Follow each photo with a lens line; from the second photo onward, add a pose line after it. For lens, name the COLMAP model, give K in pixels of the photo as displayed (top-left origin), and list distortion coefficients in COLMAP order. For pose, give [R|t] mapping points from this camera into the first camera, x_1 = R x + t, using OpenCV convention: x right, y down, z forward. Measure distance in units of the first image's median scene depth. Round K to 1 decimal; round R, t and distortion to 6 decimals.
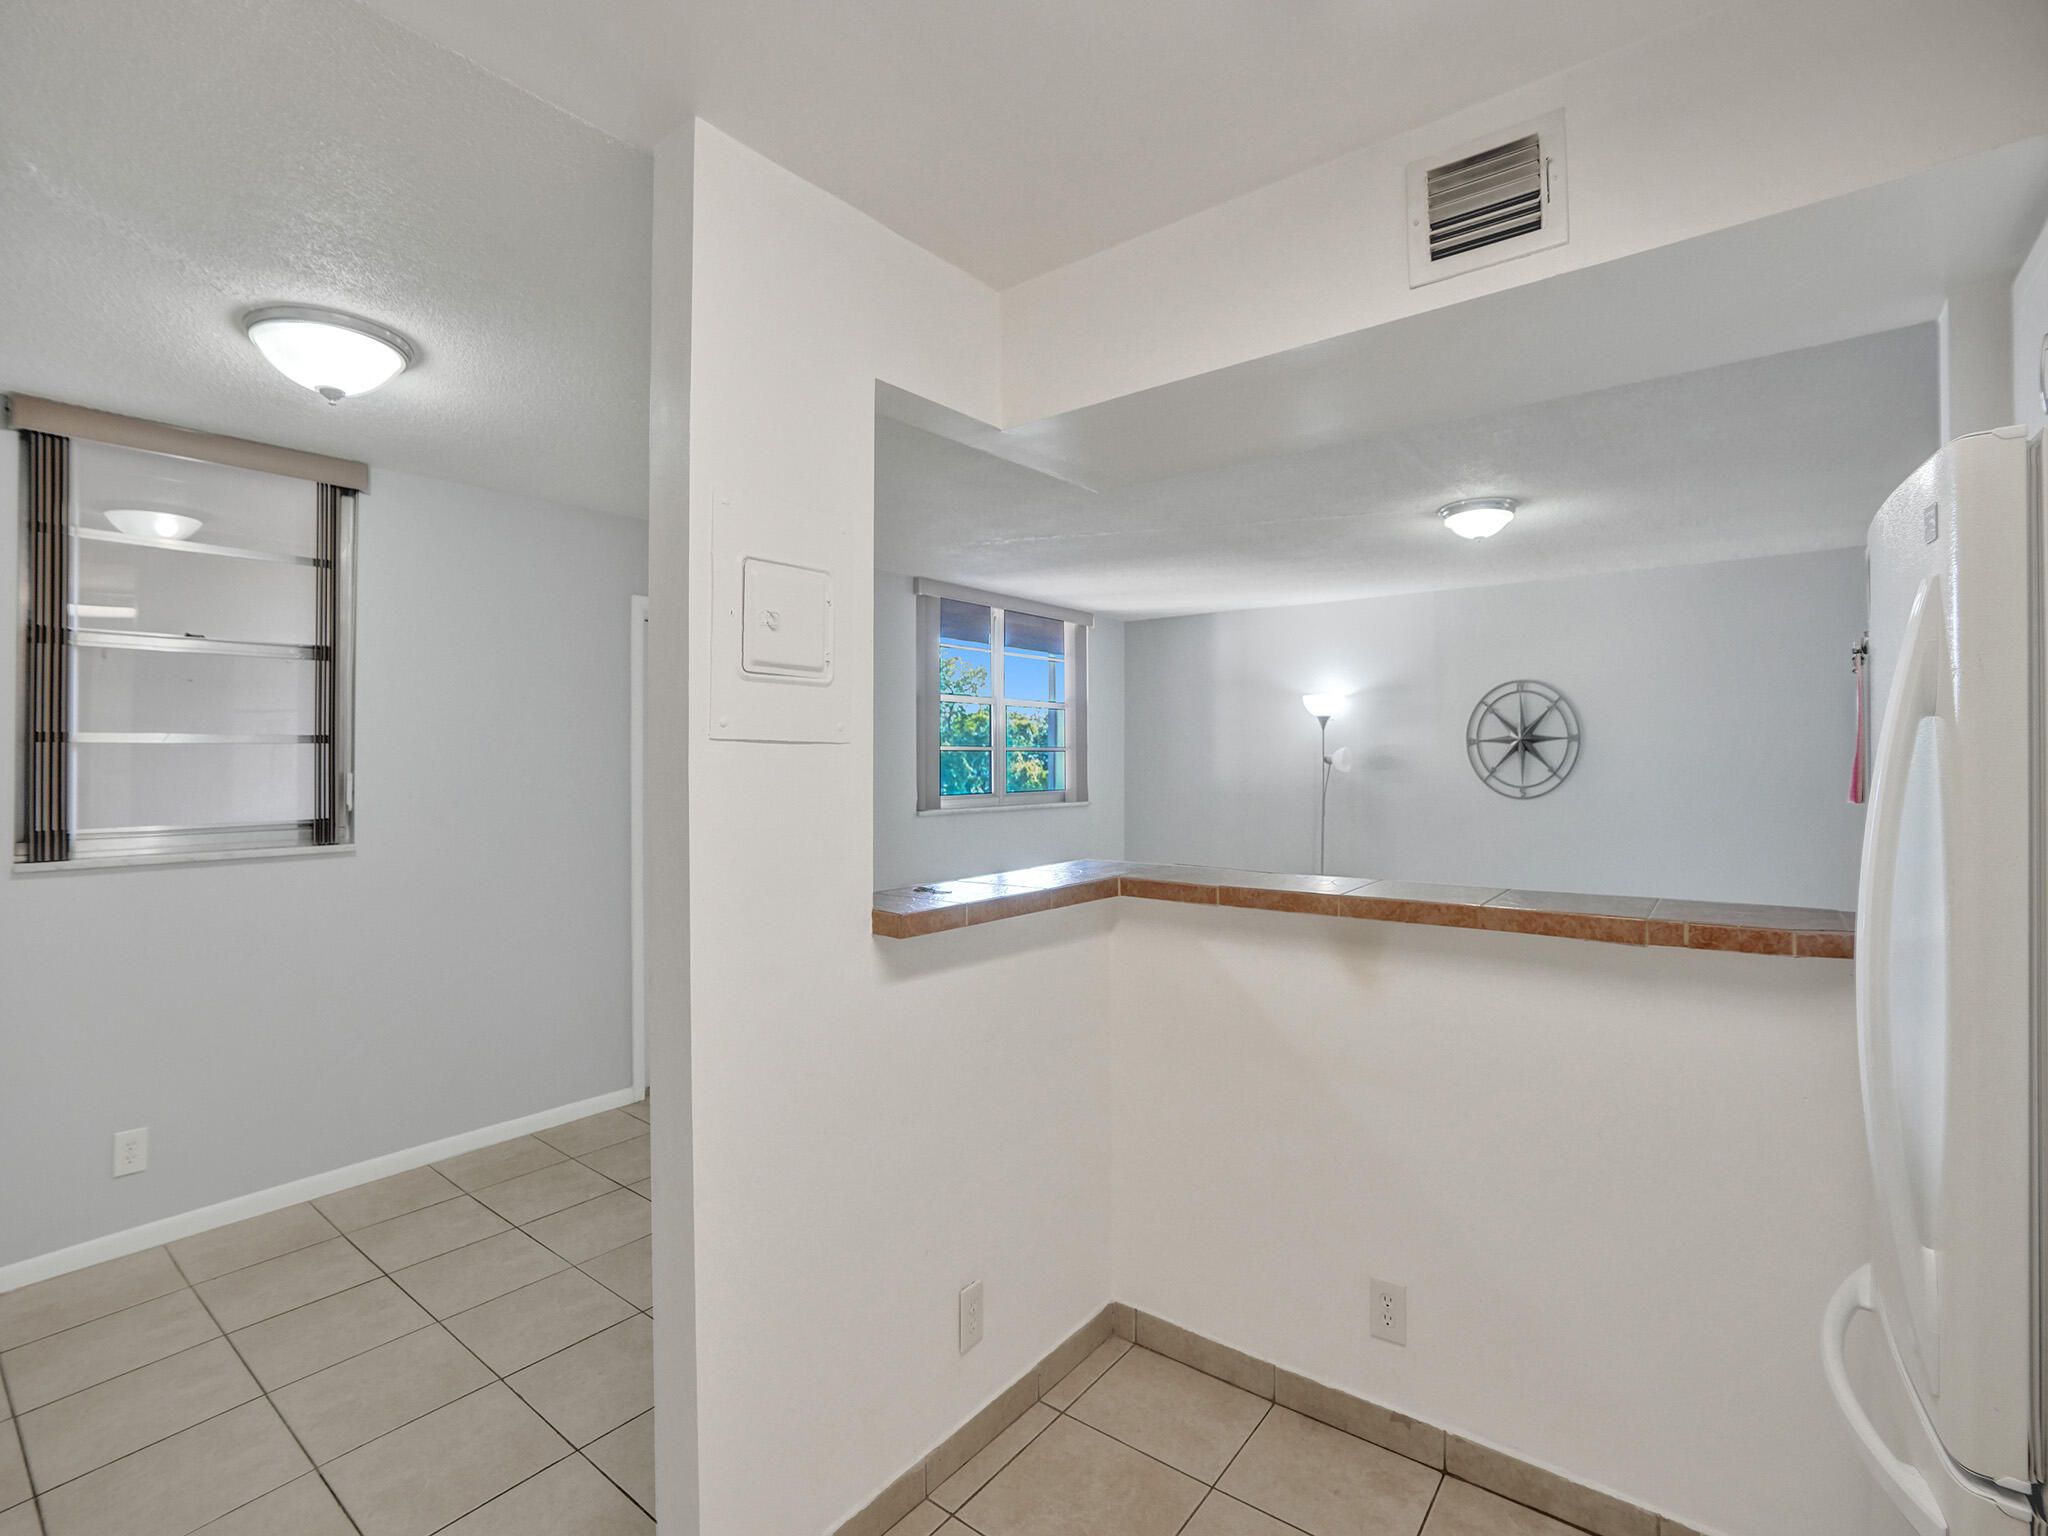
lens RADIAL K [[968.5, 0, 1022.4], [0, 968.5, 759.1], [0, 0, 1]] dist [-0.036697, 0.010771]
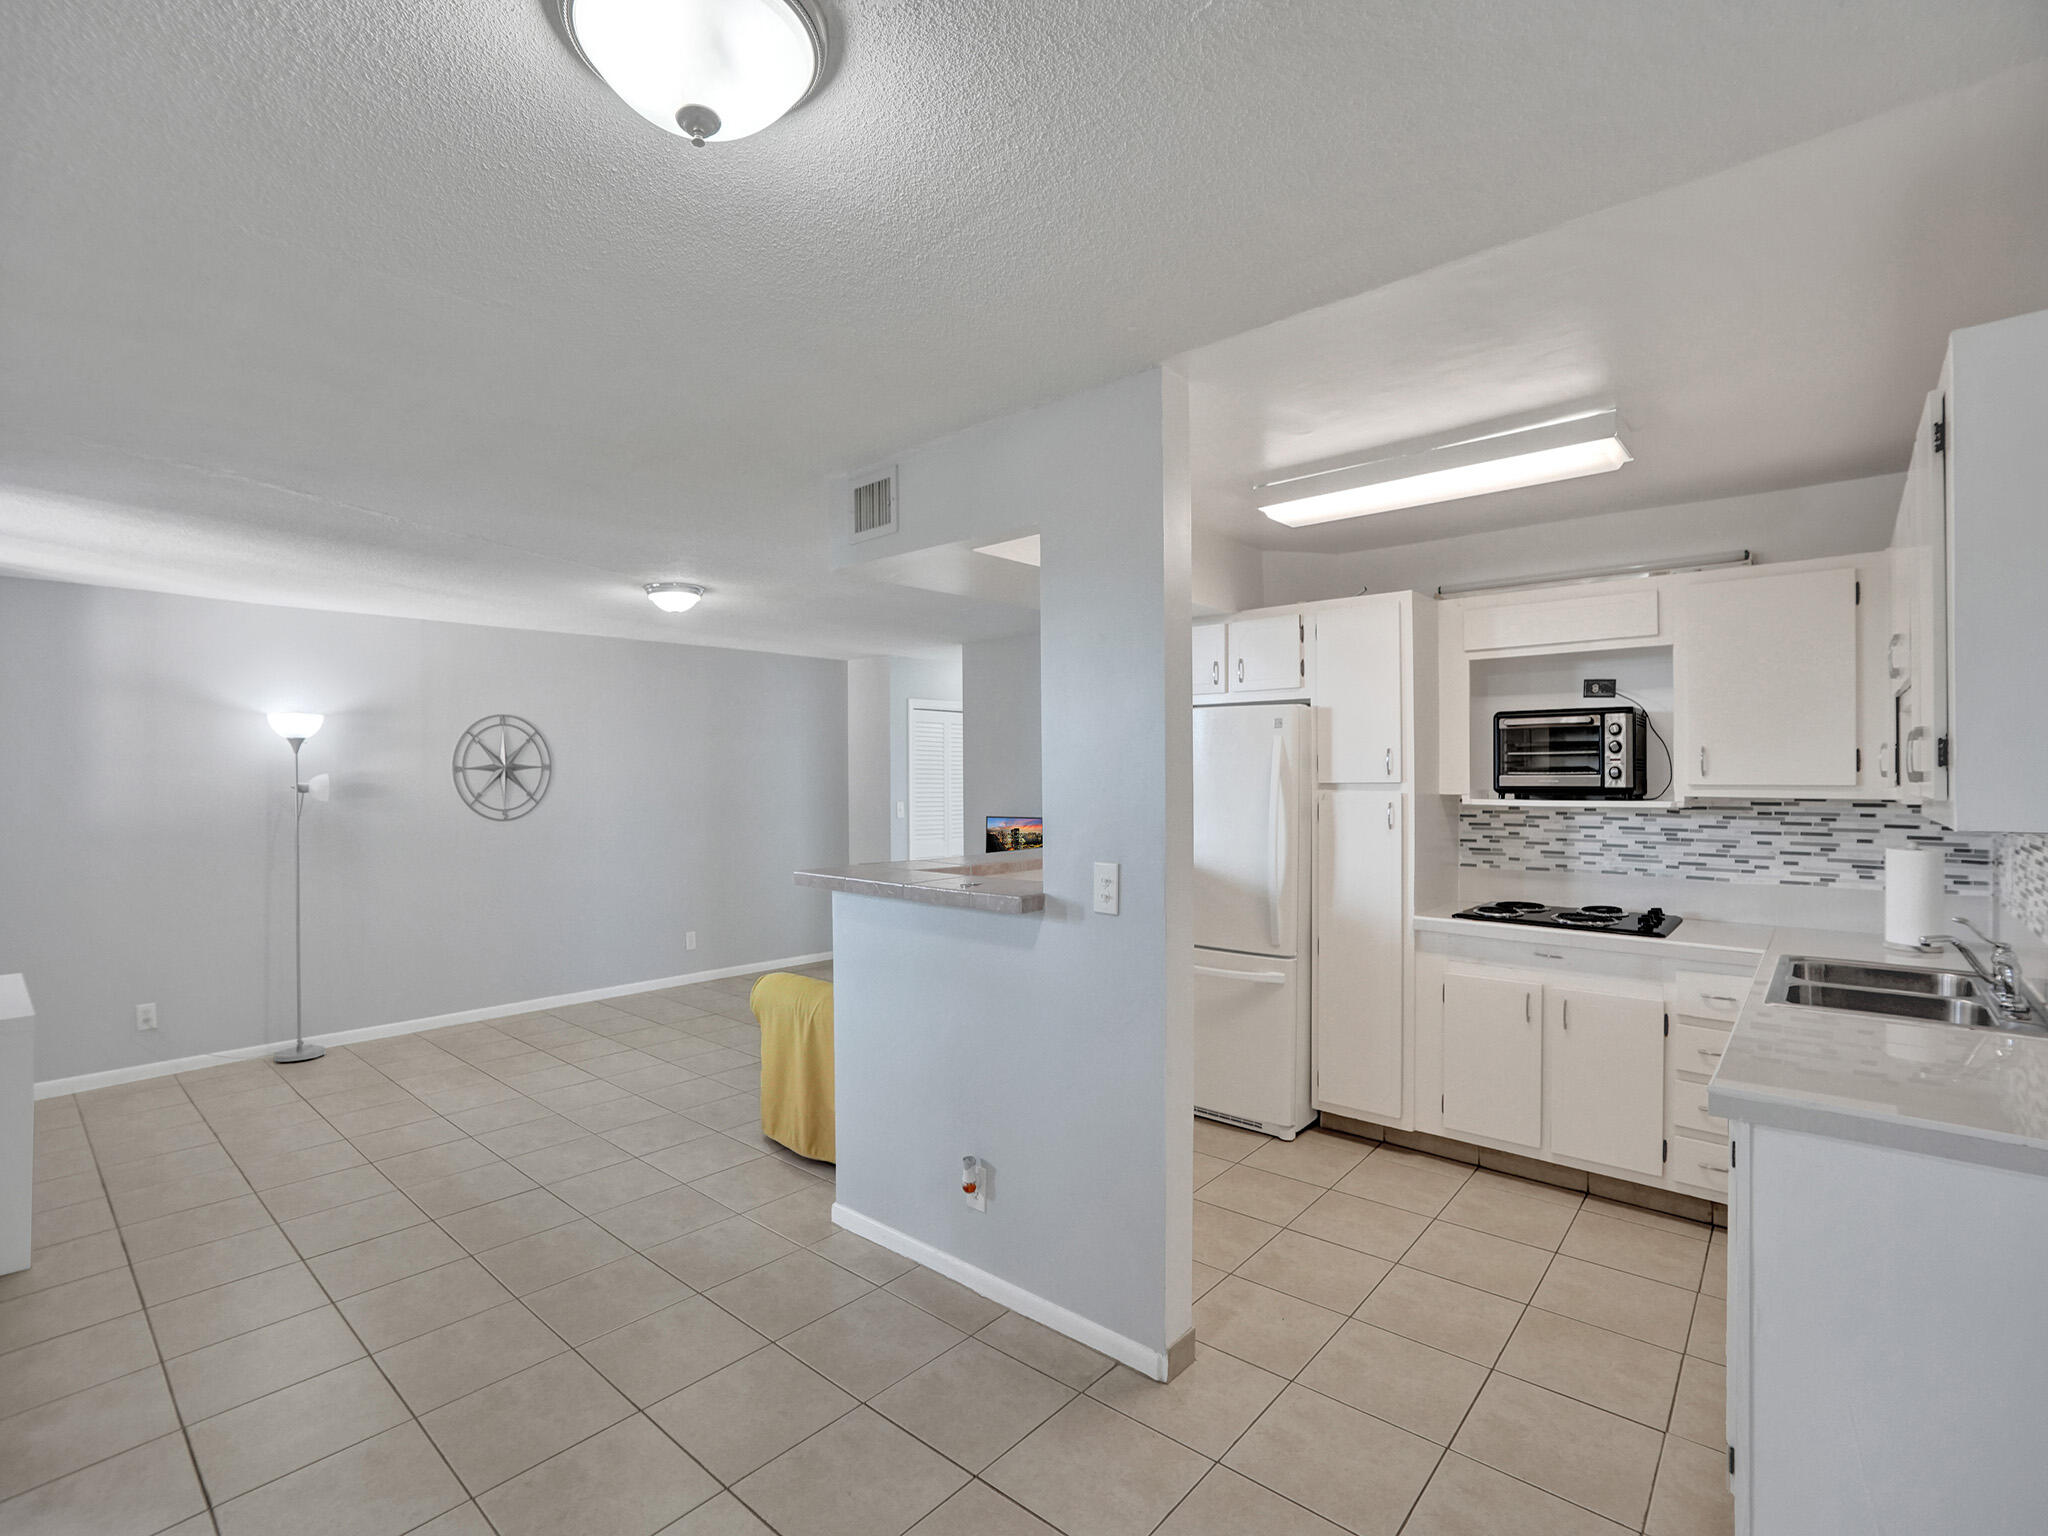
lens RADIAL K [[968.5, 0, 1011.6], [0, 968.5, 762.6], [0, 0, 1]] dist [-0.036697, 0.010771]
pose [[0.075825, 0.016359, 0.996987, -0.550985], [0.006966, 0.999832, -0.016935, -0.003215], [-0.997097, 0.008229, 0.075698, 0.323054]]
